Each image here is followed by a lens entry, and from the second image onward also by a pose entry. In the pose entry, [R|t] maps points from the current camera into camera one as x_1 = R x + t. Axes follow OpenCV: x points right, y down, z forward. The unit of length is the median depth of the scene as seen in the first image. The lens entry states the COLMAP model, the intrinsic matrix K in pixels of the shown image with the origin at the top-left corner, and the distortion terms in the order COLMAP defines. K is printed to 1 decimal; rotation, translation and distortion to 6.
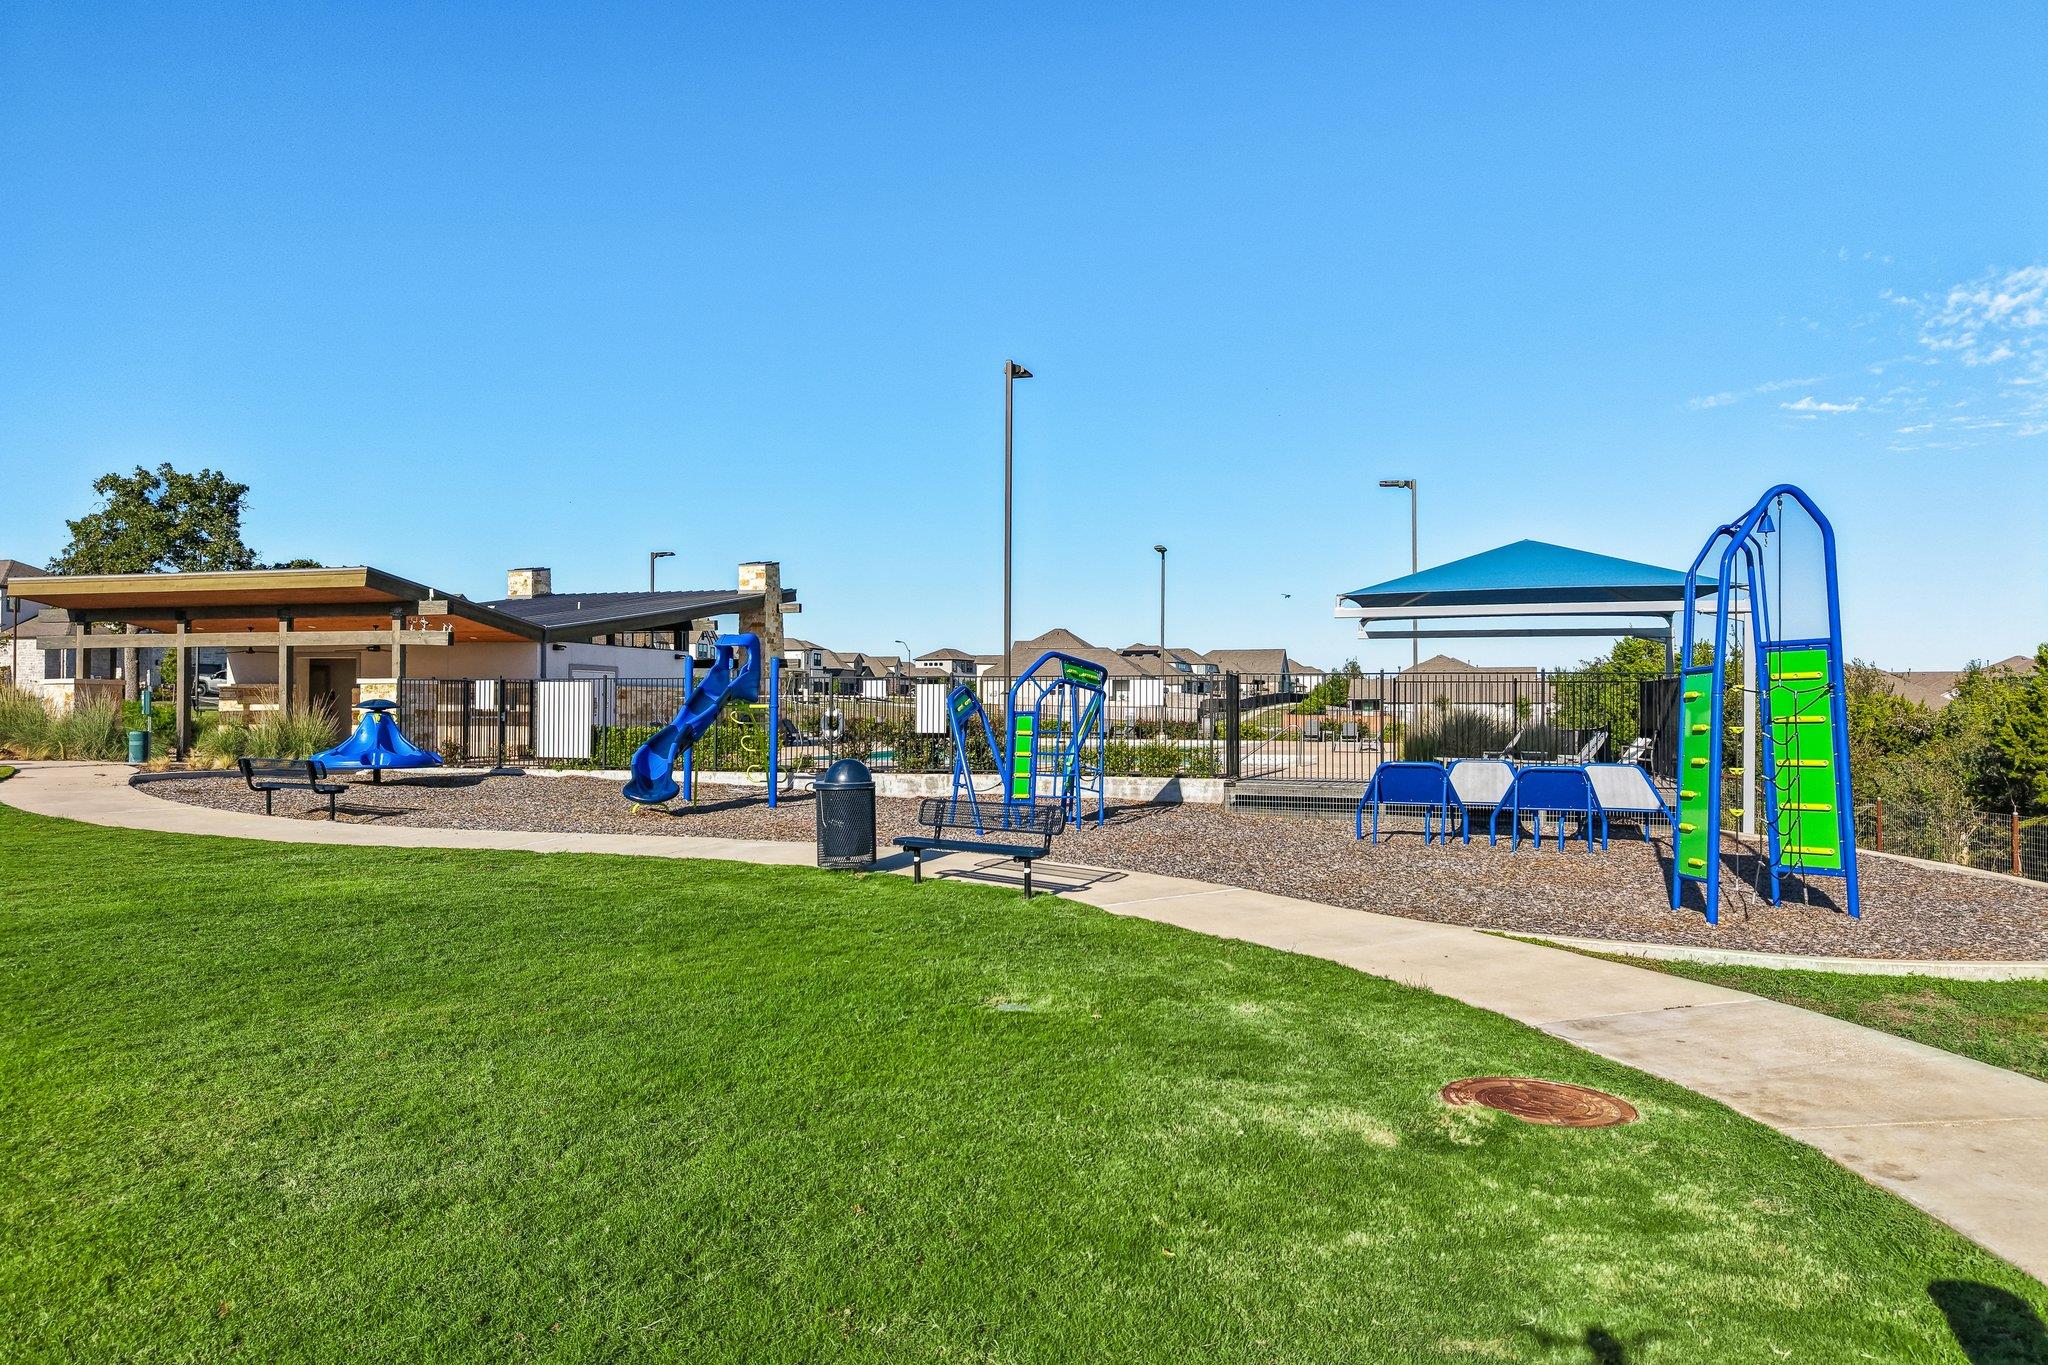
lens RADIAL K [[1375.5, 0, 1013.3], [0, 1375.5, 666.6], [0, 0, 1]] dist [0.030504, -0.029131]
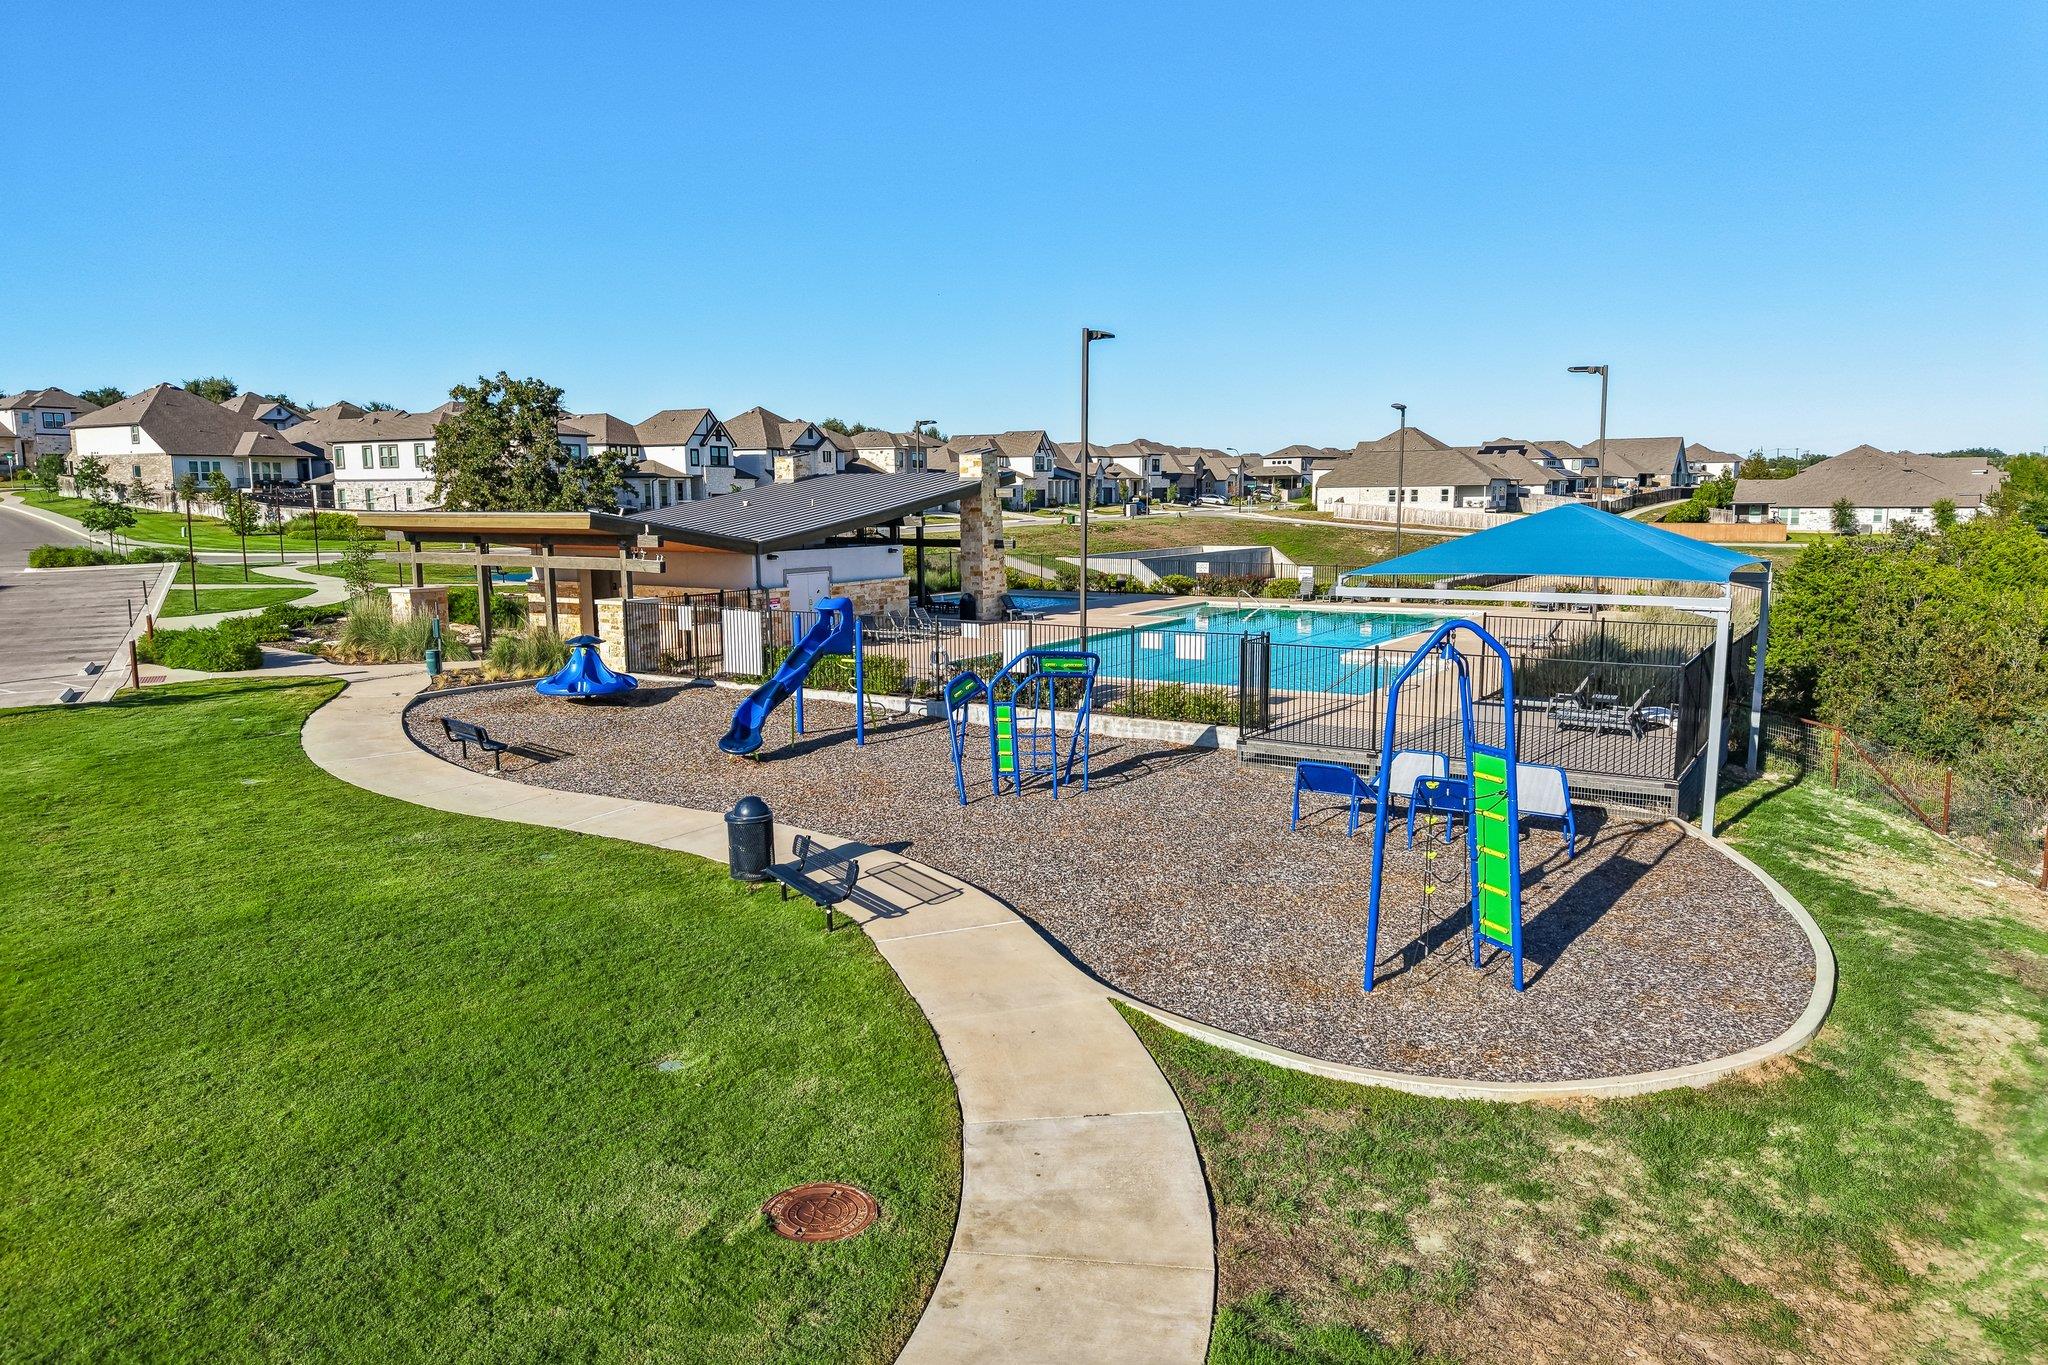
lens RADIAL K [[1375.5, 0, 1013.6], [0, 1375.5, 679.9], [0, 0, 1]] dist [0.030504, -0.029131]
pose [[0.962885, 0.025837, -0.268673, 0.194968], [0.019117, 0.986380, 0.163368, -0.104468], [0.269234, -0.162440, 0.949277, -0.065725]]
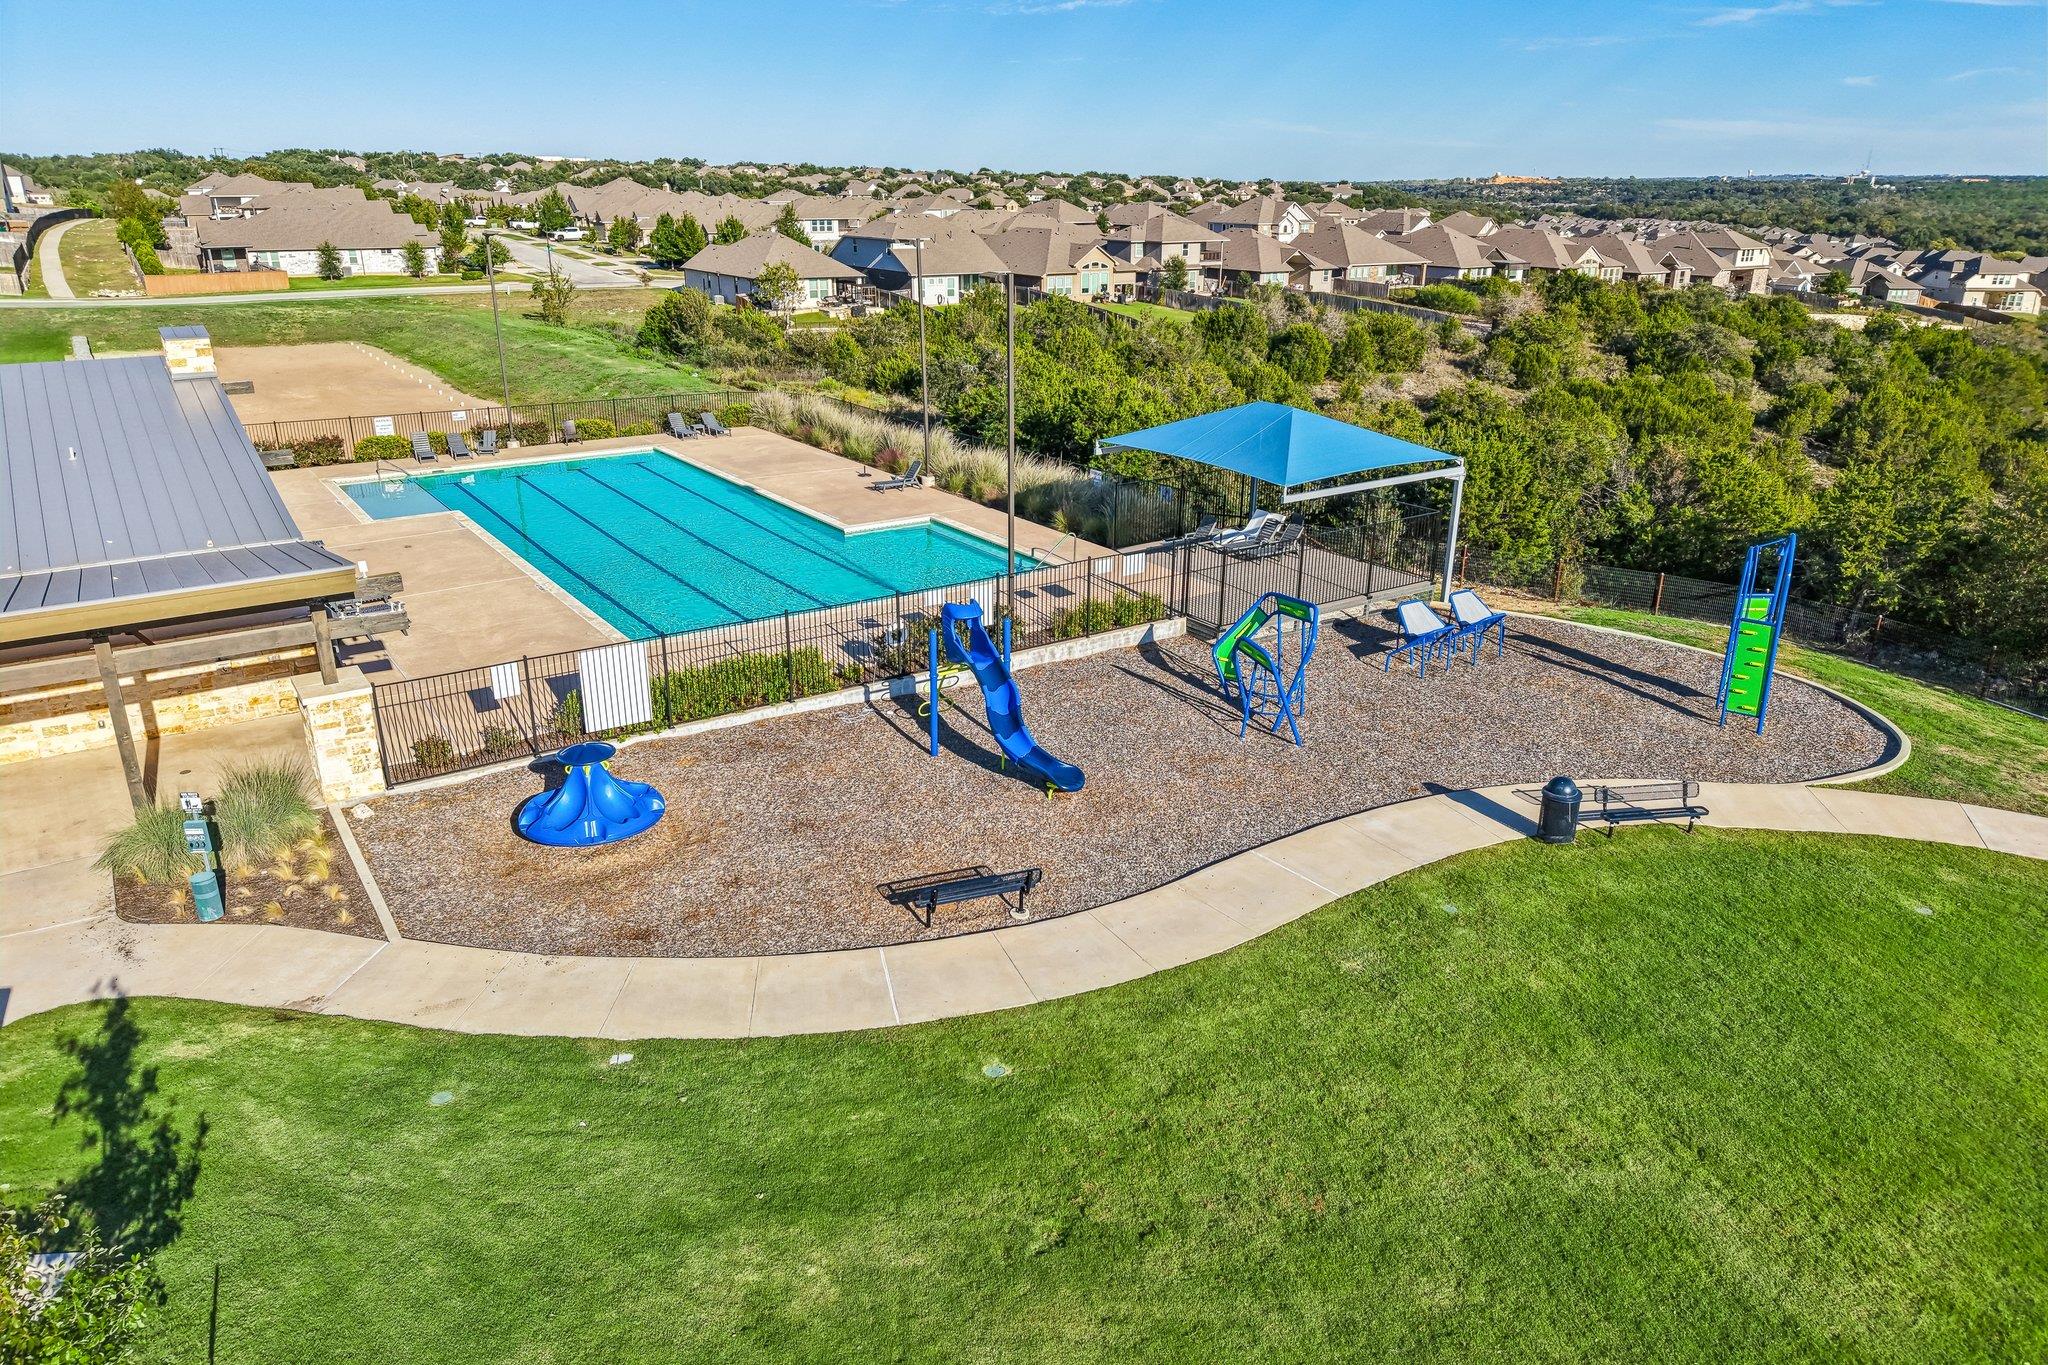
lens RADIAL K [[1375.5, 0, 1004.8], [0, 1375.5, 685.8], [0, 0, 1]] dist [0.030504, -0.029131]
pose [[0.630555, -0.270408, 0.727516, -0.713867], [-0.023846, 0.930154, 0.366394, -0.259310], [-0.775778, -0.248380, 0.580065, 0.245248]]
